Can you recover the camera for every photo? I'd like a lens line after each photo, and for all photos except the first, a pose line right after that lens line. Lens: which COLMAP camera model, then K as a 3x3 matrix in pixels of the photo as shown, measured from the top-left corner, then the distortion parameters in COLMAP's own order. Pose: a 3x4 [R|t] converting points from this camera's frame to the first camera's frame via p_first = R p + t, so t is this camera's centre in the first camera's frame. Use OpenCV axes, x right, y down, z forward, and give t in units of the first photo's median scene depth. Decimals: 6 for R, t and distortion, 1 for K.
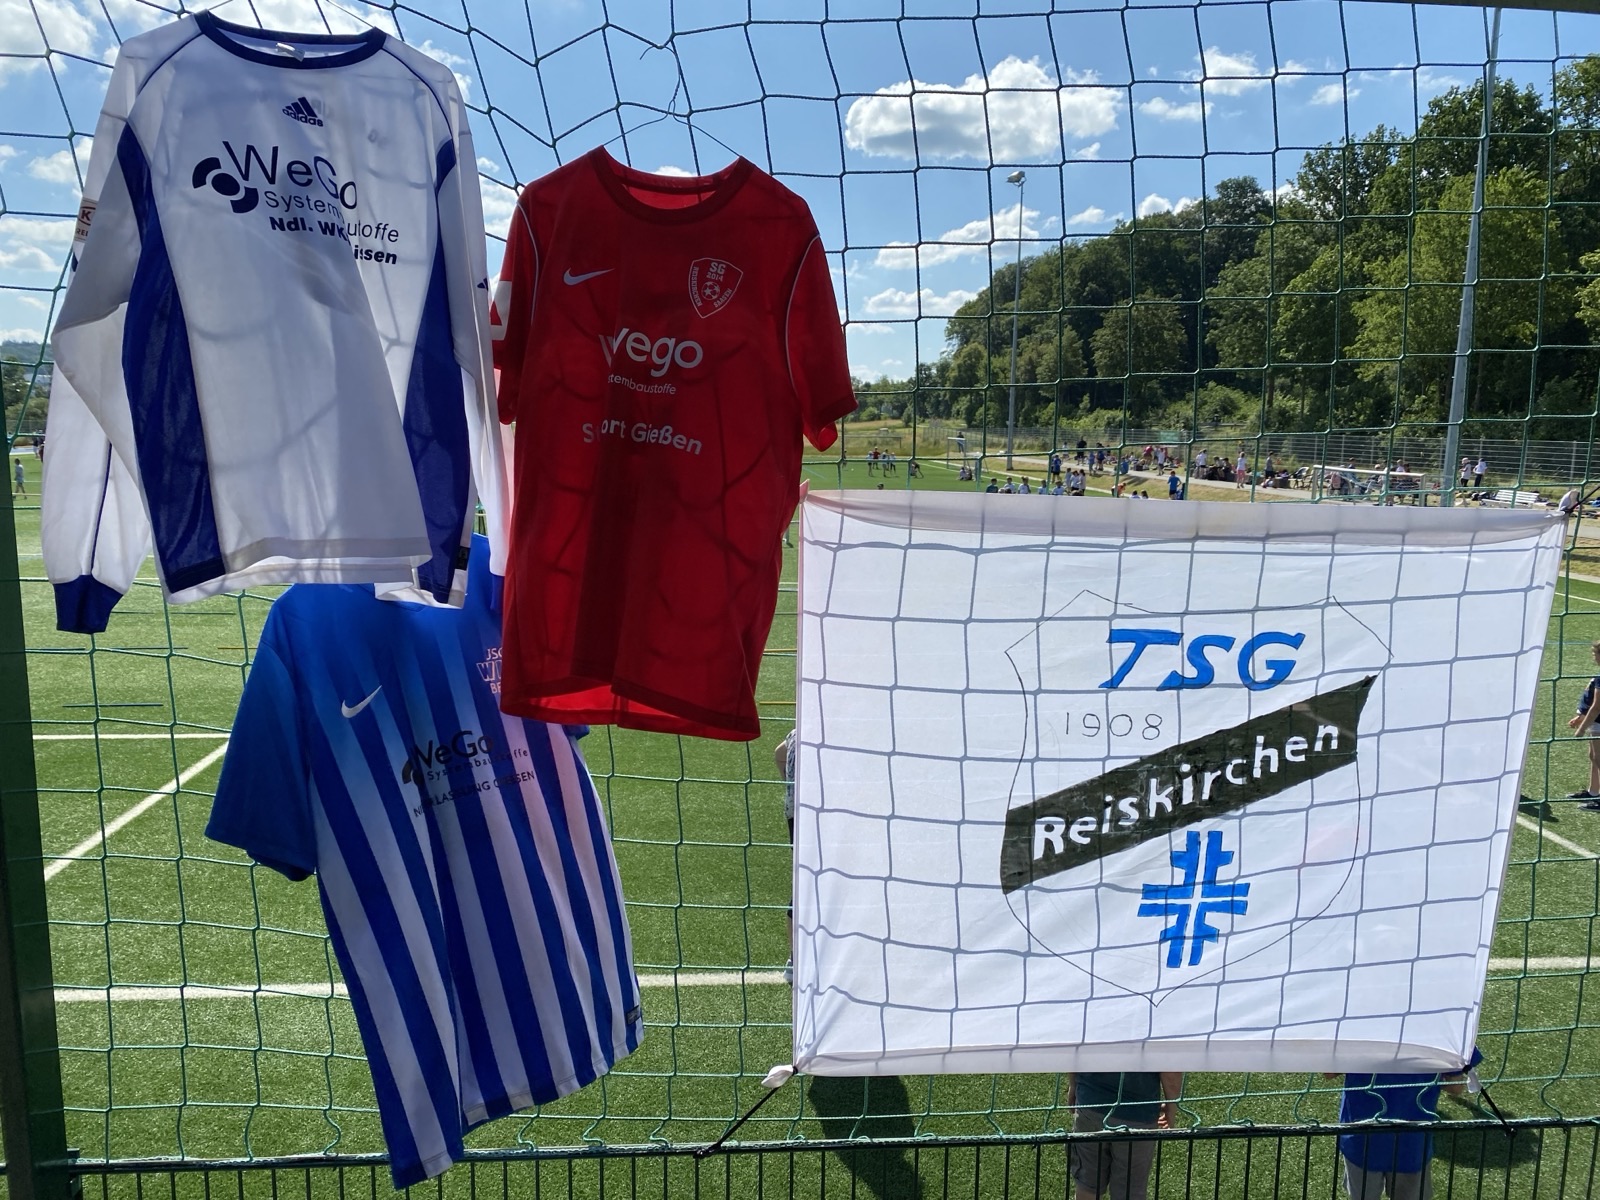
lens RADIAL K [[1230.9, 0, 763.6], [0, 1230.9, 587.1], [0, 0, 1]] dist [0.021069, -0.000703]
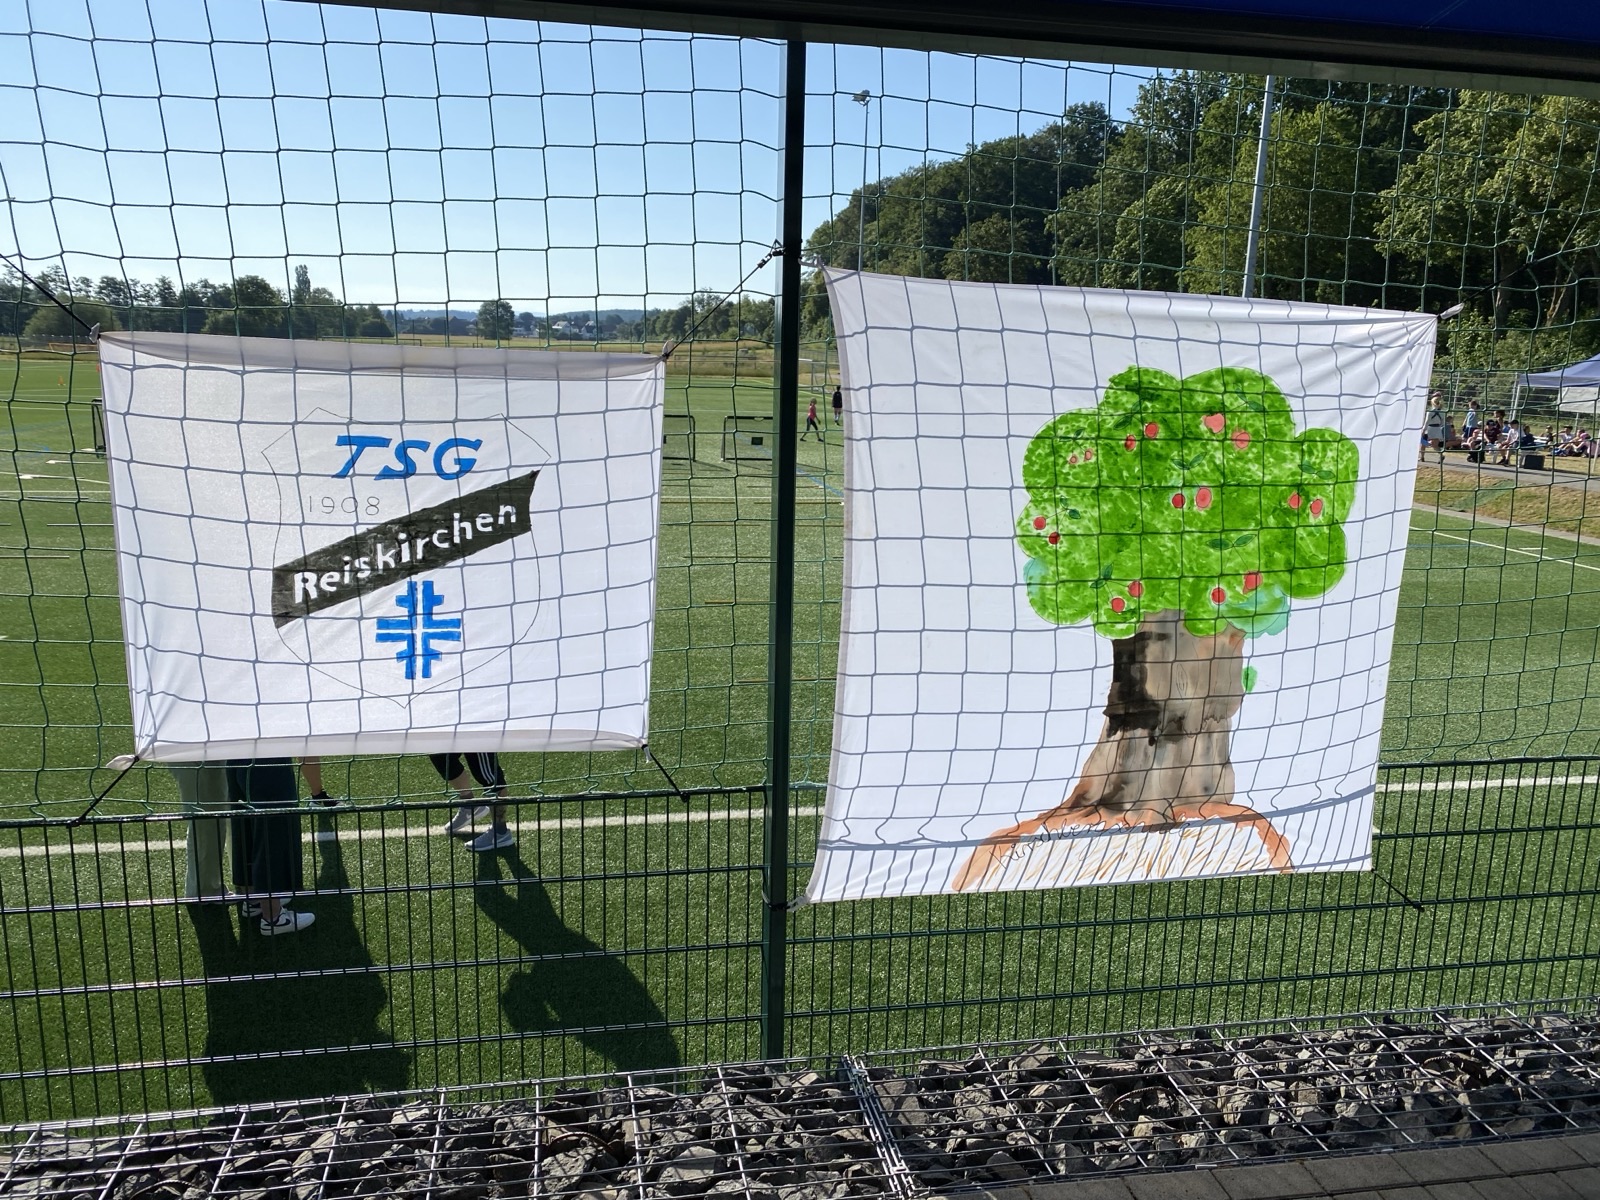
lens RADIAL K [[1230.9, 0, 793.0], [0, 1230.9, 602.5], [0, 0, 1]] dist [0.021069, -0.000703]
pose [[0.992417, -0.015720, 0.121904, 0.605730], [0.006681, 0.997220, 0.074207, 0.119497], [-0.122732, -0.072830, 0.989764, -0.453456]]
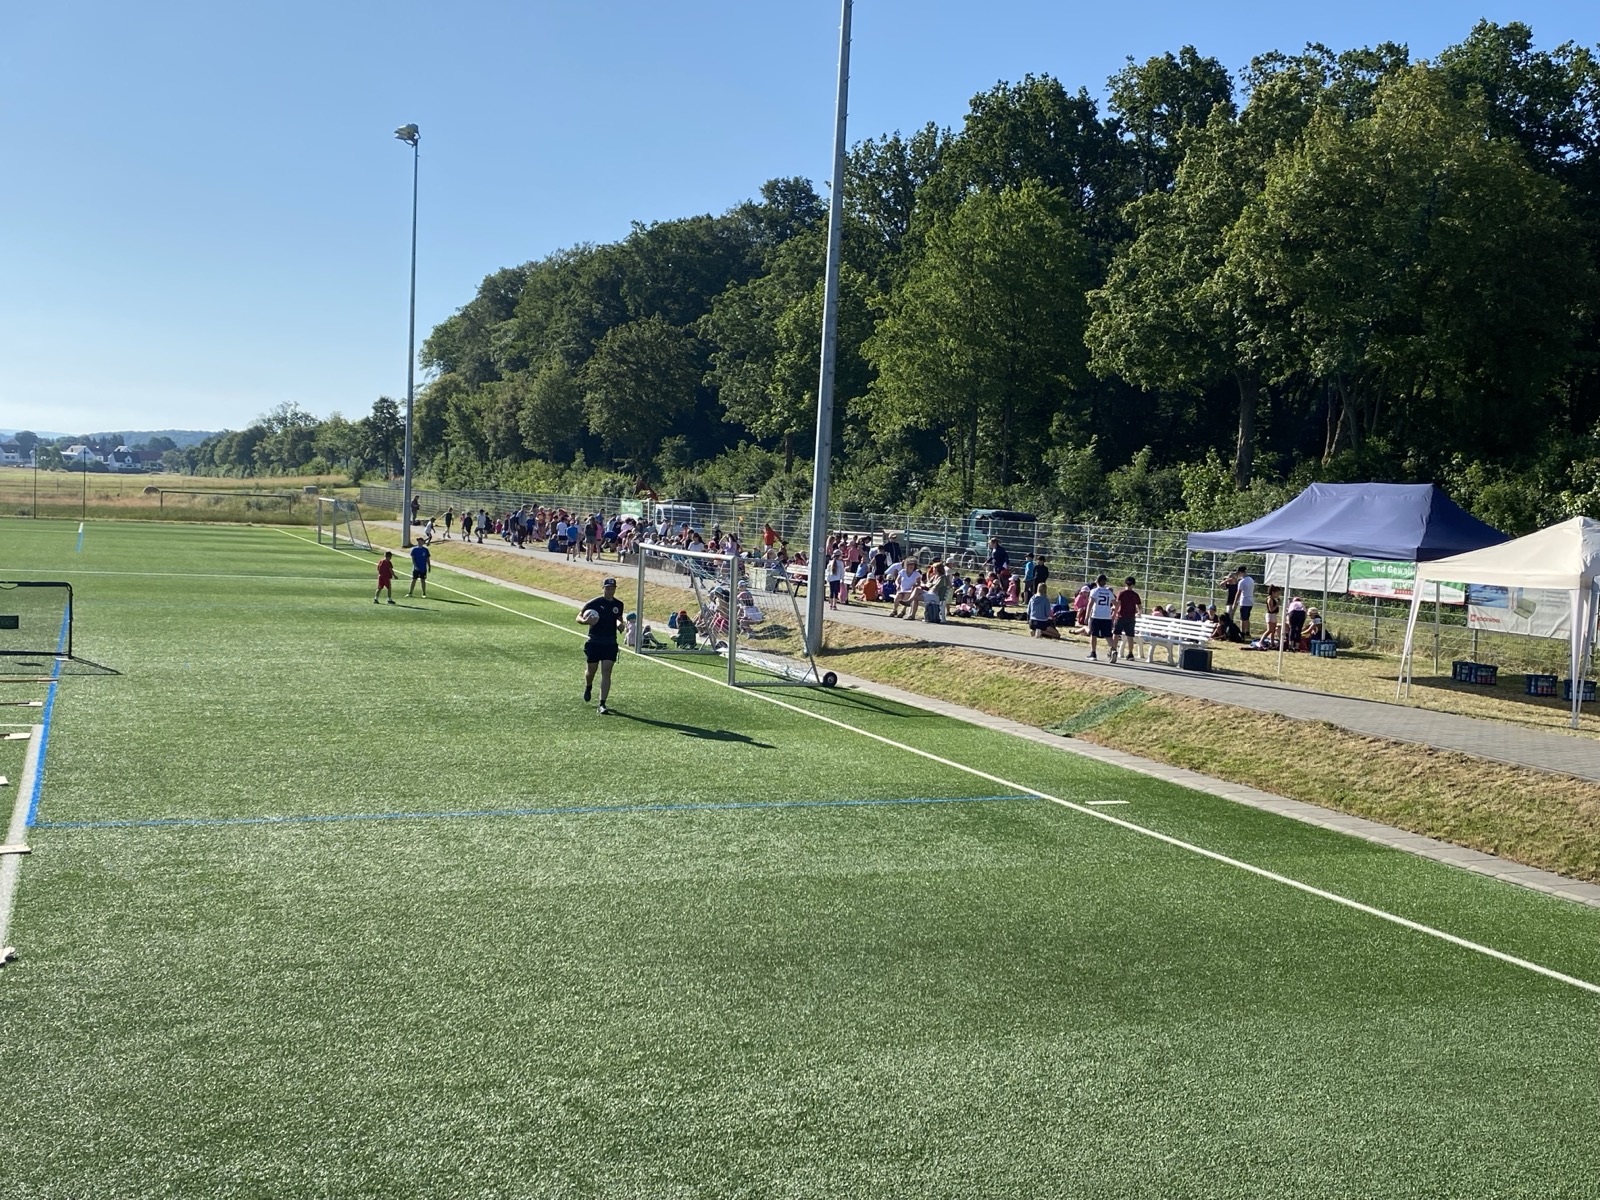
lens RADIAL K [[1650.6, 0, 805.4], [0, 1650.6, 600.1], [0, 0, 1]] dist [0.106418, 0.000000]
pose [[0.954782, 0.008468, 0.297188, 4.275639], [0.011398, 0.997817, -0.065052, -0.044928], [-0.297090, 0.065497, 0.952601, 1.326727]]
